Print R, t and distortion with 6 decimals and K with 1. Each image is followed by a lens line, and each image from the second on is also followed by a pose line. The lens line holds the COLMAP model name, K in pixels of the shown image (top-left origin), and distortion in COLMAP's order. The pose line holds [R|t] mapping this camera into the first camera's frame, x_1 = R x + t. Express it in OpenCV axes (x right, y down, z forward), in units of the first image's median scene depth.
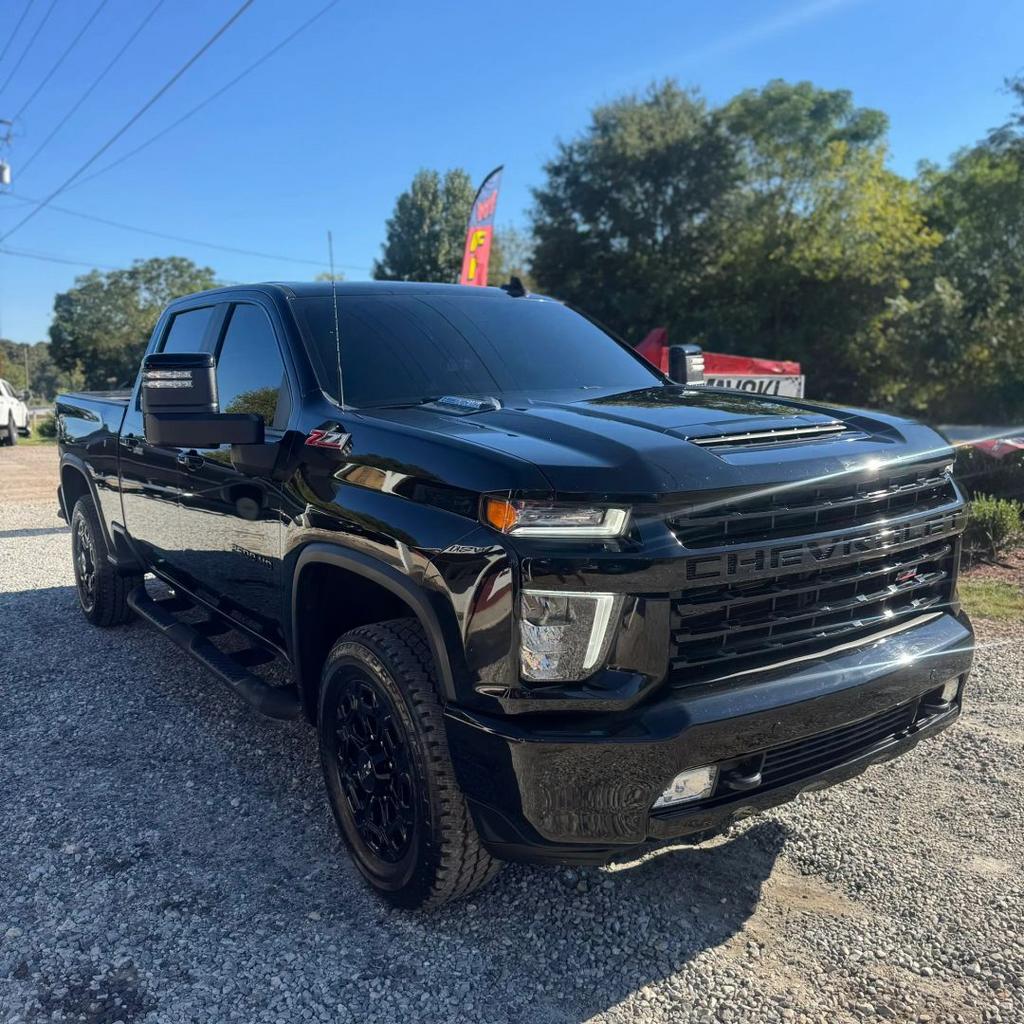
lens RADIAL K [[975.3, 0, 507.1], [0, 975.3, 510.8], [0, 0, 1]] dist [0.083518, -0.130484]
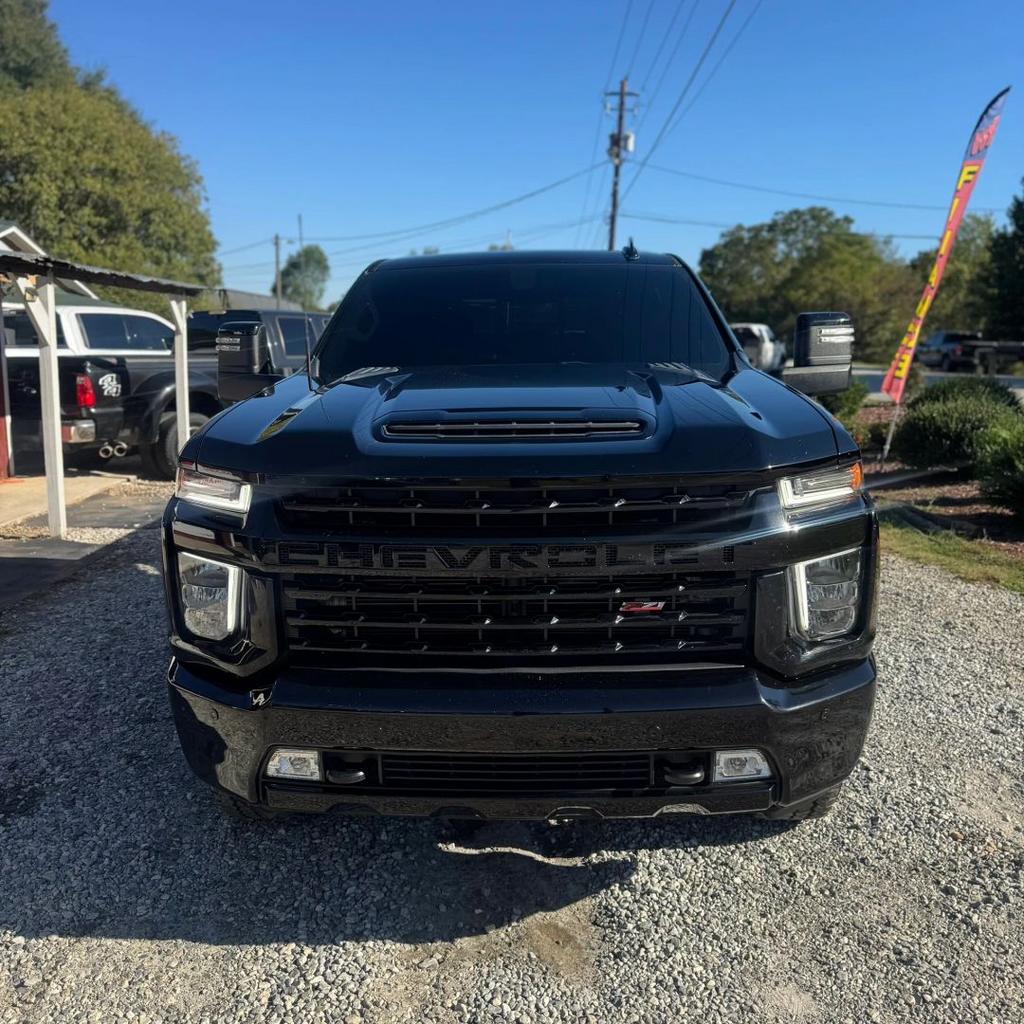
lens RADIAL K [[963.2, 0, 514.3], [0, 963.2, 522.5], [0, 0, 1]] dist [0.079082, -0.122870]
pose [[0.801661, 0.135200, -0.582290, 0.117770], [-0.098173, 0.990639, 0.094855, -0.011237], [0.589663, -0.018876, 0.807429, 0.042031]]
